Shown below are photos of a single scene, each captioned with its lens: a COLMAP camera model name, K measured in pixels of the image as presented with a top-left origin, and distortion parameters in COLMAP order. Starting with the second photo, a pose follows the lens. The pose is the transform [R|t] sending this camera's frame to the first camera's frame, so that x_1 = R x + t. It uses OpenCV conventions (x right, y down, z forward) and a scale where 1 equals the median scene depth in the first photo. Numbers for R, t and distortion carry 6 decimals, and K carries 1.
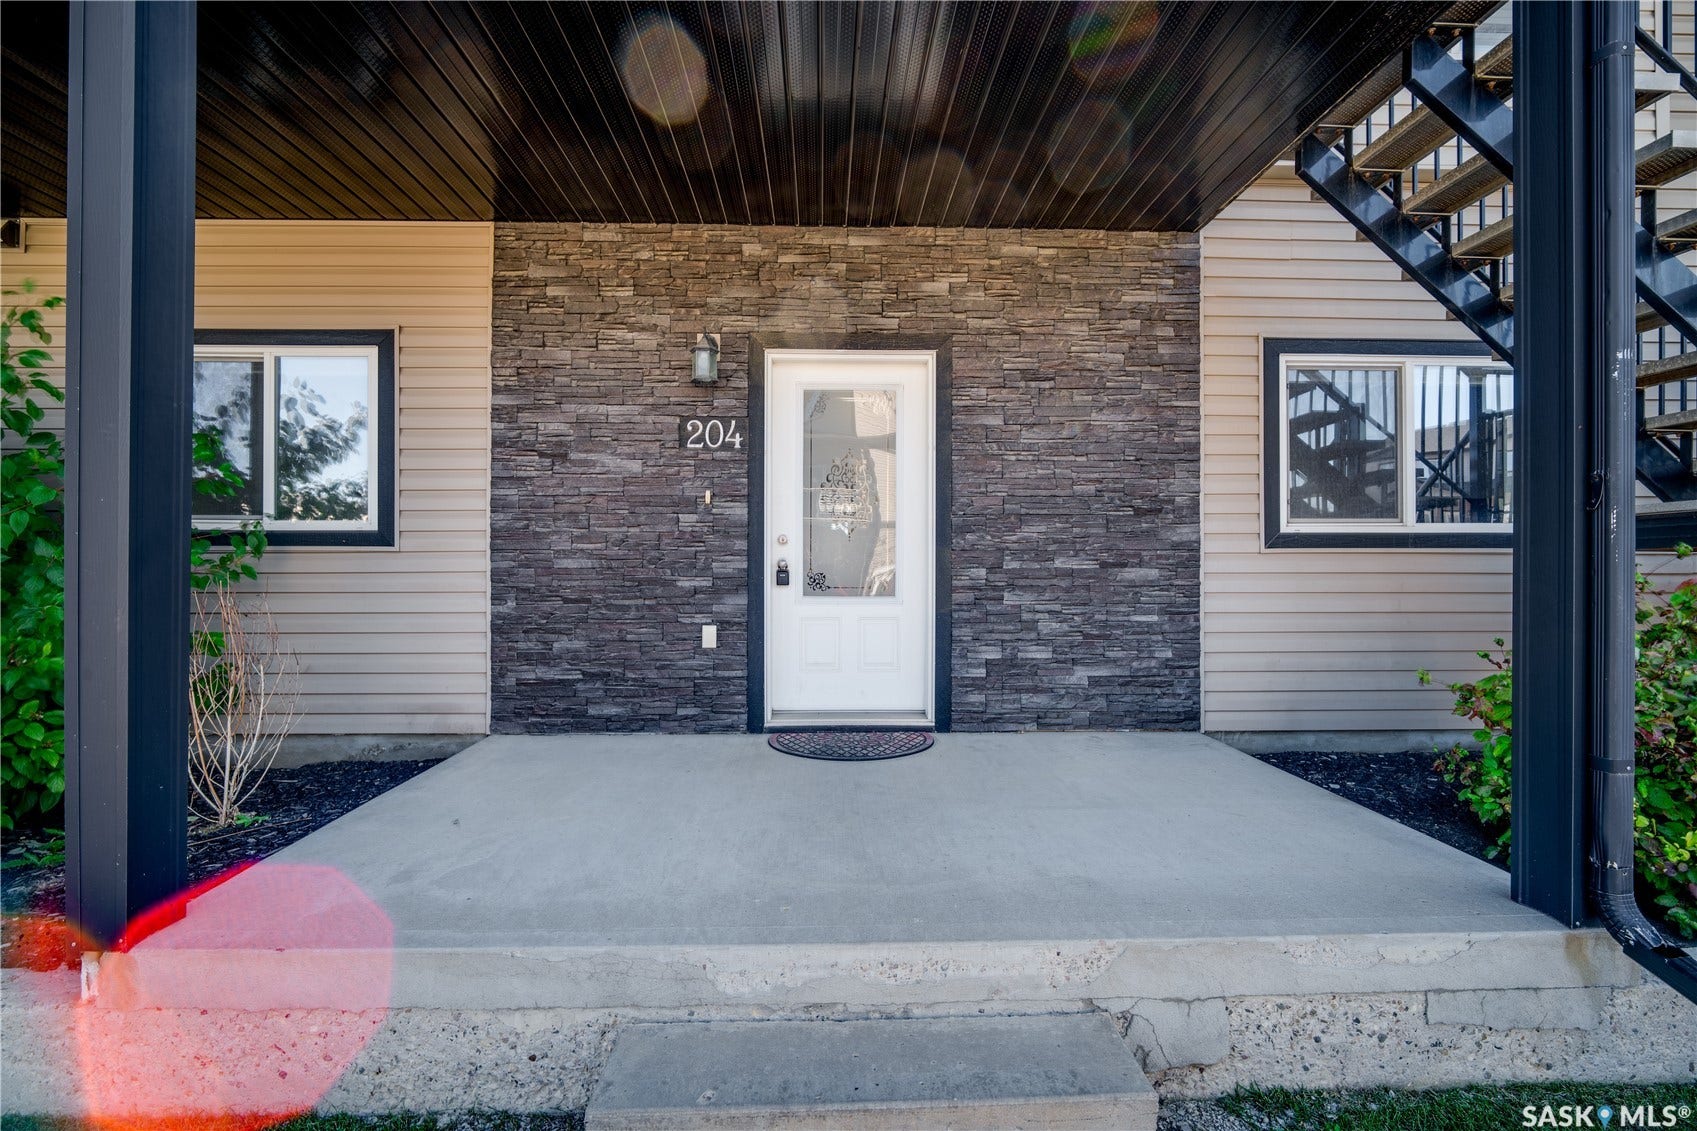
lens RADIAL K [[784.5, 0, 848.8], [0, 784.5, 573.9], [0, 0, 1]] dist [-0.000953, -0.006094]
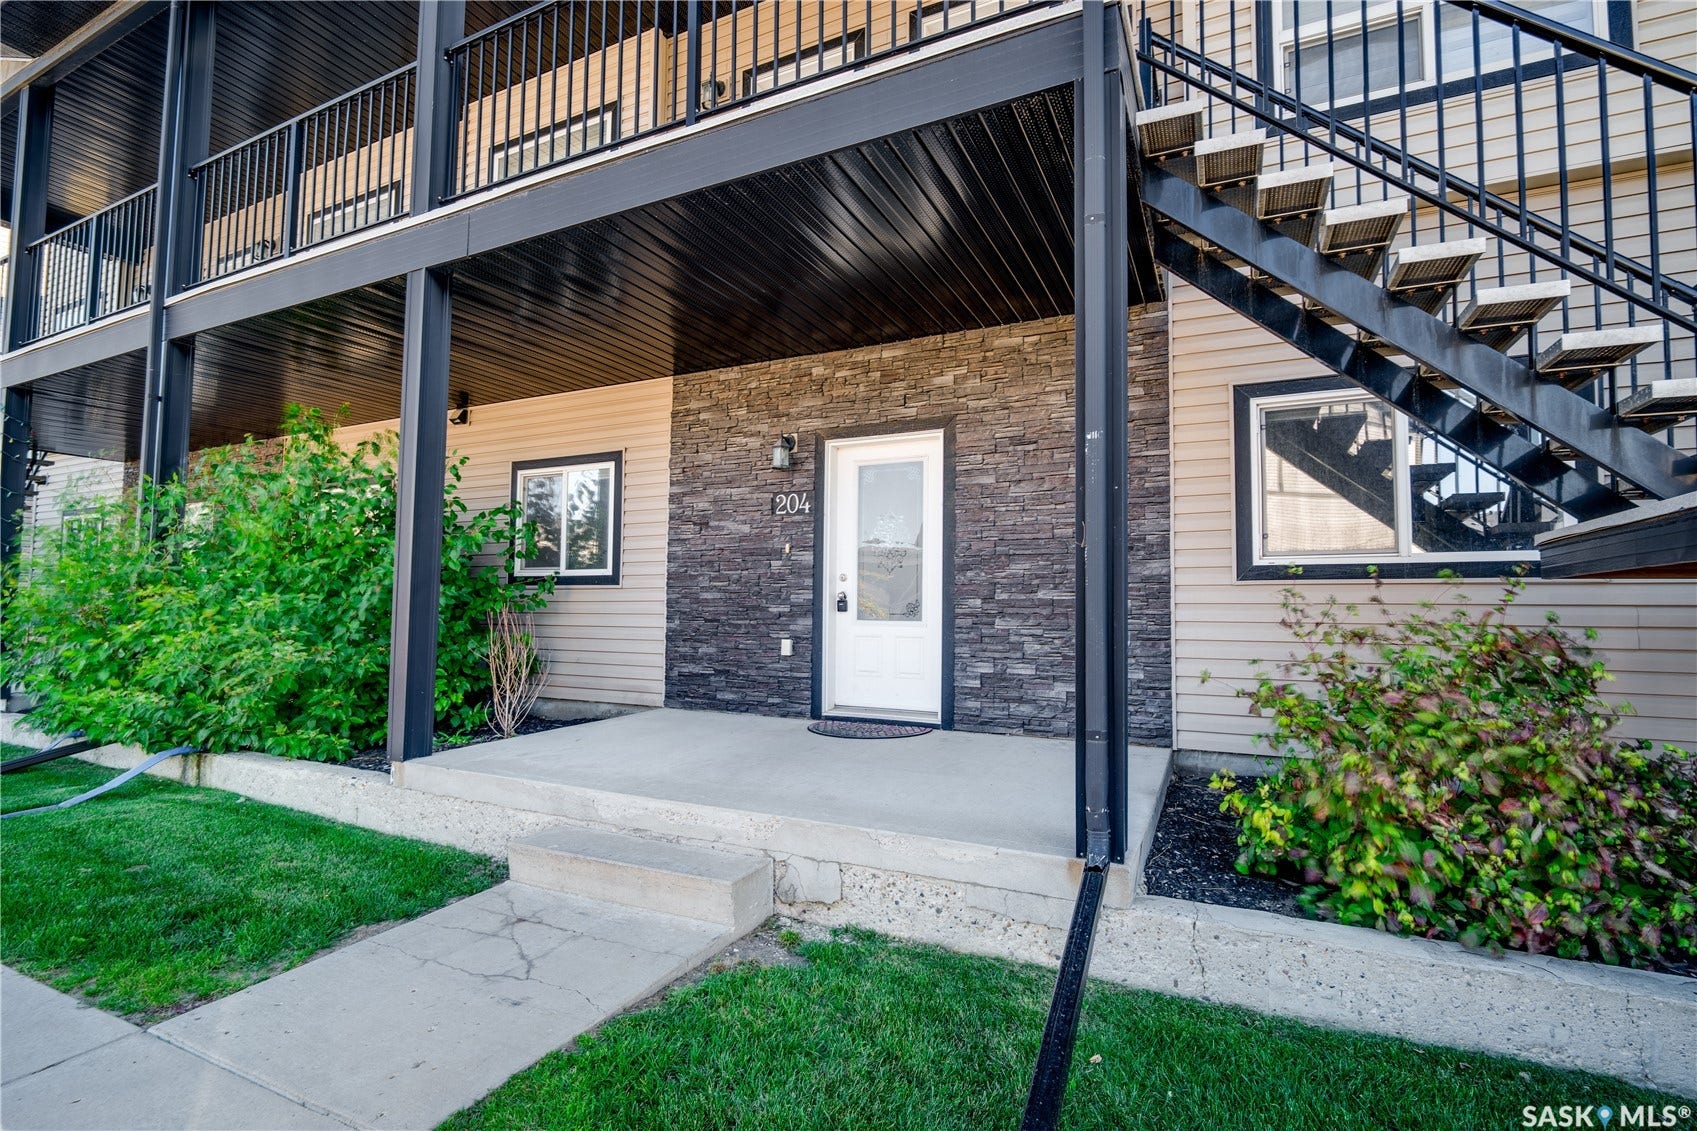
lens RADIAL K [[784.5, 0, 848.8], [0, 784.5, 573.9], [0, 0, 1]] dist [-0.000953, -0.006094]
pose [[0.884008, -0.014311, -0.467253, 0.573364], [-0.010104, 0.998713, -0.049704, 0.017074], [0.467363, 0.048660, 0.882725, -0.192280]]
